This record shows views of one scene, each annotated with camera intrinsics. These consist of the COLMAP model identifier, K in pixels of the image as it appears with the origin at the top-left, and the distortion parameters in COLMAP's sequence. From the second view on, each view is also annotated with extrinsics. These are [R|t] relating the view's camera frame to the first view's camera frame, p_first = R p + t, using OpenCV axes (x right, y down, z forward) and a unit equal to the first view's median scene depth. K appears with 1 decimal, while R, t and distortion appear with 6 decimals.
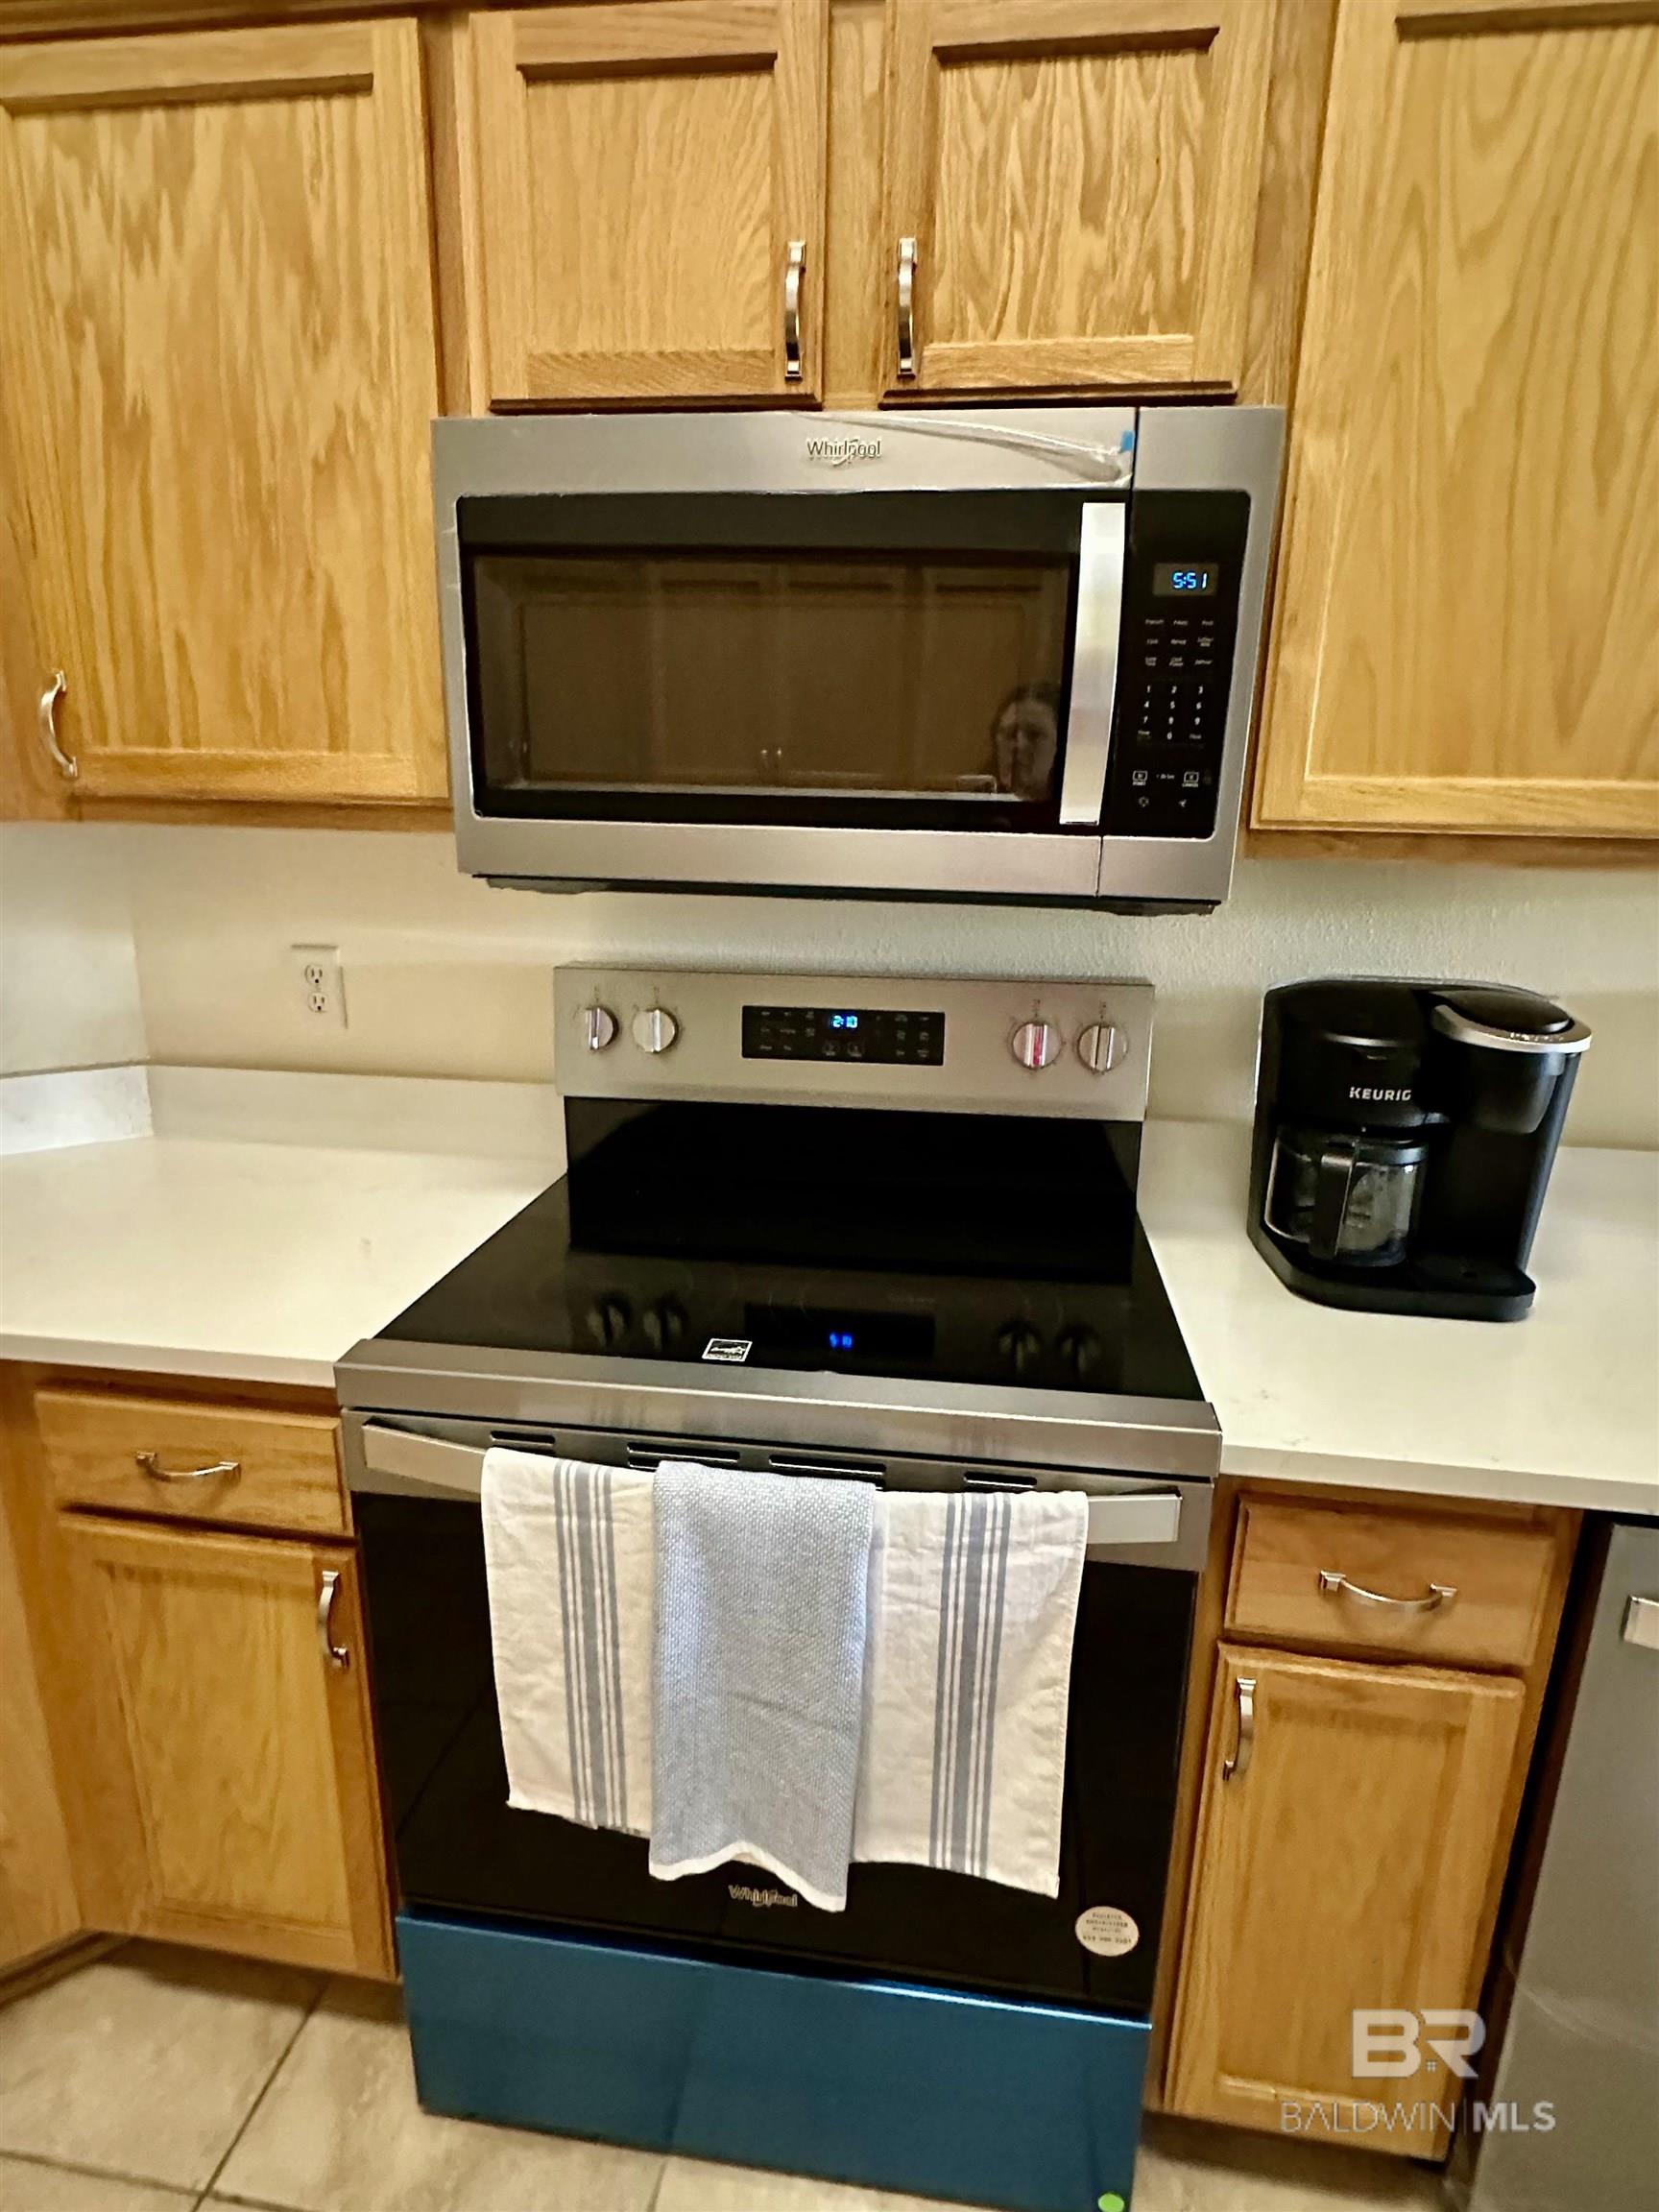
lens RADIAL K [[1152.0, 0, 834.4], [0, 1152.0, 1117.4], [0, 0, 1]] dist [0.005352, -0.006048]
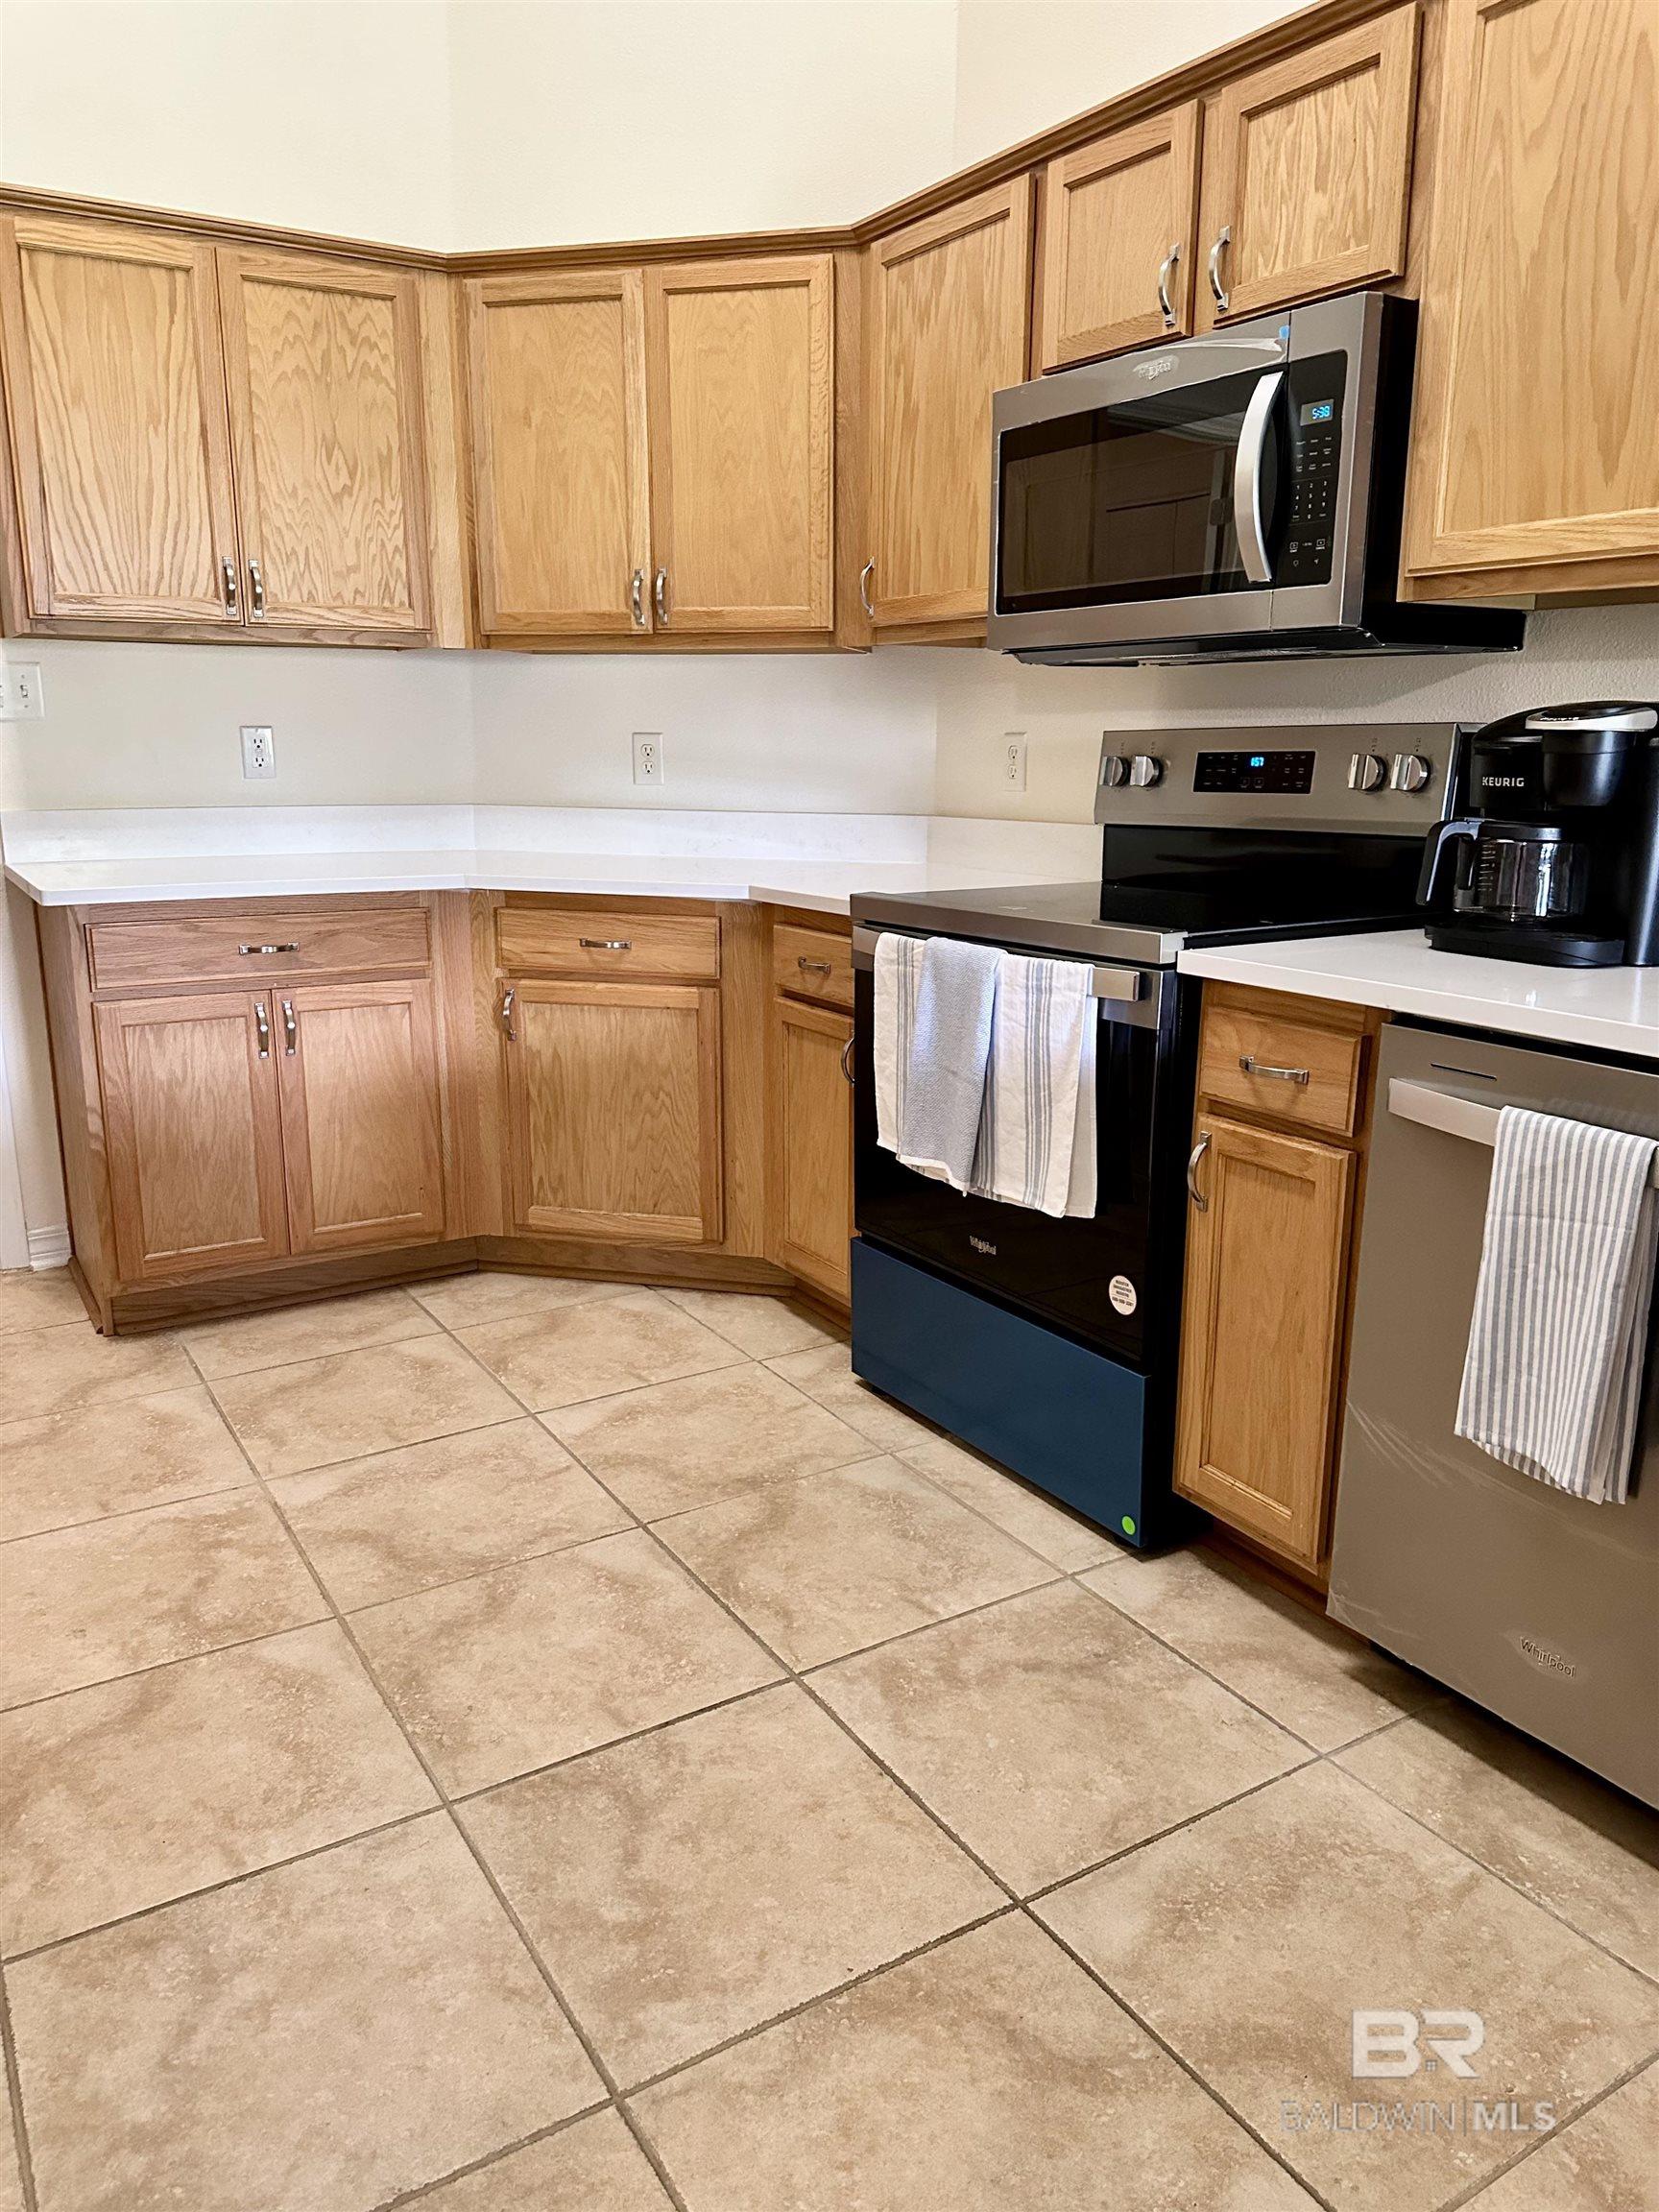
lens RADIAL K [[1537.4, 0, 834.6], [0, 1537.4, 1115.6], [0, 0, 1]] dist [0.007750, -0.025871]
pose [[0.651750, 0.163387, -0.740626, 1.480368], [-0.185445, 0.981210, 0.053270, 0.431982], [0.735413, 0.102626, 0.669803, -0.695221]]
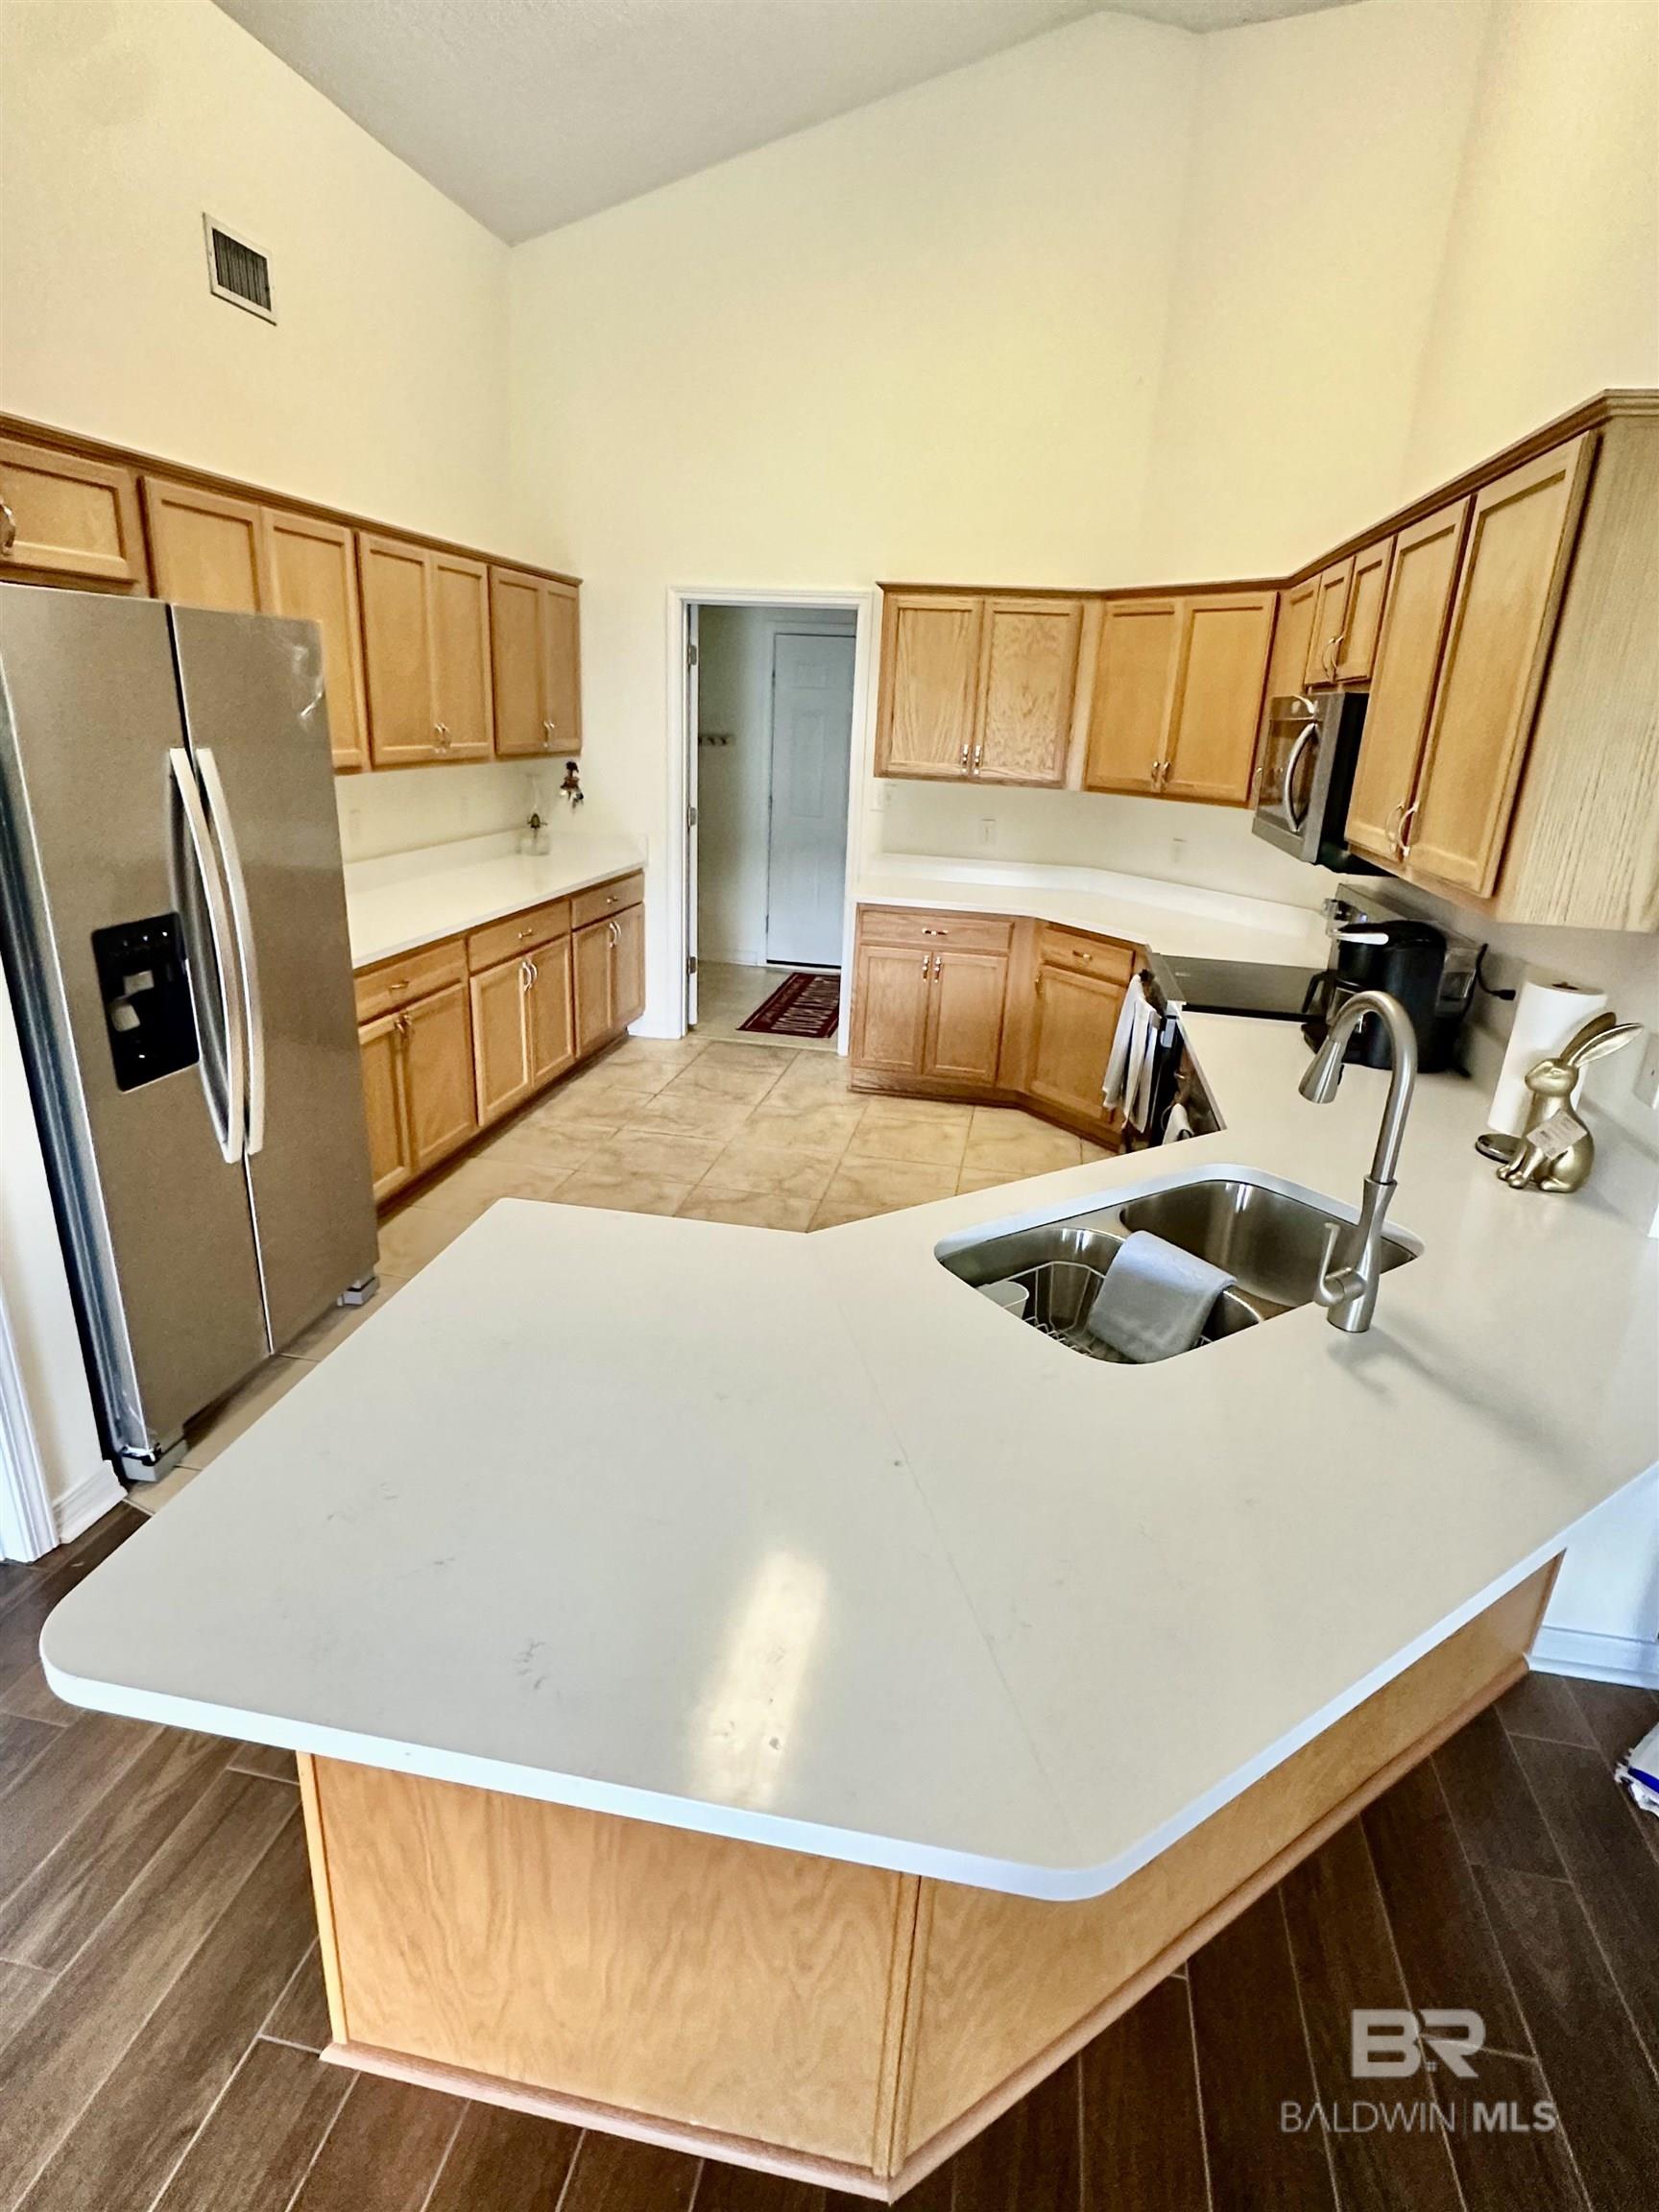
lens RADIAL K [[1152.0, 0, 825.8], [0, 1152.0, 1108.1], [0, 0, 1]] dist [0.005352, -0.006048]
pose [[-0.045317, 0.302606, -0.952038, 3.049024], [-0.304088, 0.903612, 0.301688, -0.077598], [0.951565, 0.303175, 0.051070, -0.107737]]
